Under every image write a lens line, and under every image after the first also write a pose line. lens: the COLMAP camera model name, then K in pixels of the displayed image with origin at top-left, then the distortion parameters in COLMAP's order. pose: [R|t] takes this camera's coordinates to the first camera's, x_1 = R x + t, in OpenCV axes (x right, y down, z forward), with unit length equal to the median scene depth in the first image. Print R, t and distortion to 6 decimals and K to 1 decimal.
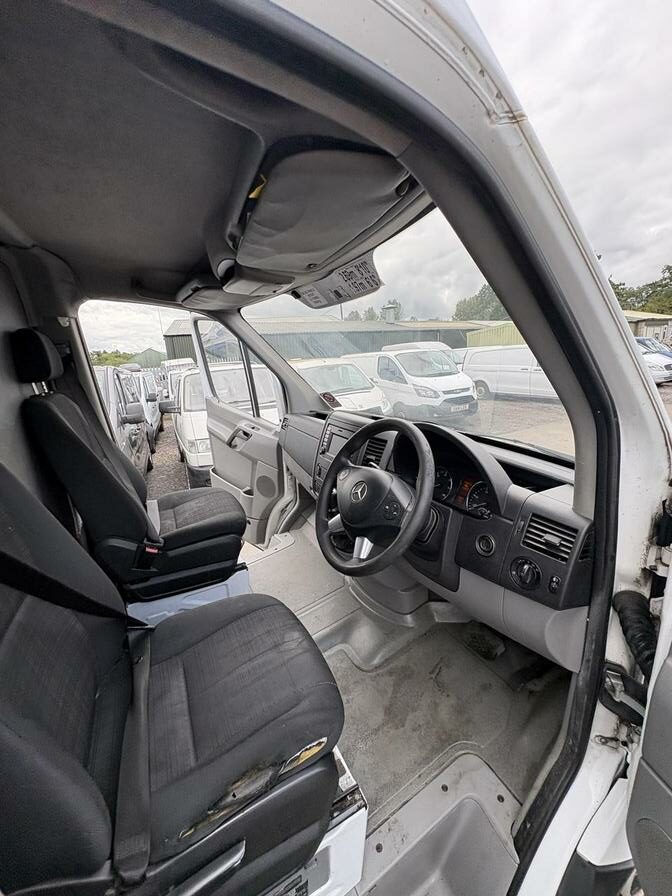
lens RADIAL K [[359.2, 0, 335.4], [0, 359.2, 442.5], [0, 0, 1]] dist [-0.007940, 0.000102]
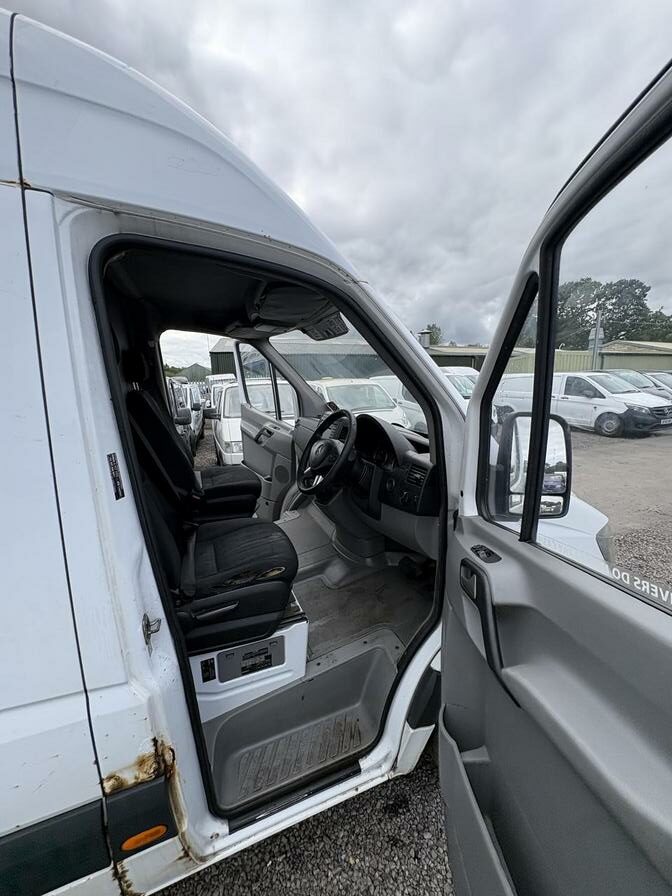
lens RADIAL K [[354.5, 0, 335.6], [0, 354.5, 444.0], [0, 0, 1]] dist [0.000210, 0.000397]
pose [[0.994659, 0.054800, -0.087469, 0.108135], [-0.059091, 0.997134, -0.047247, 0.068905], [0.084629, 0.052163, 0.995046, -0.257539]]
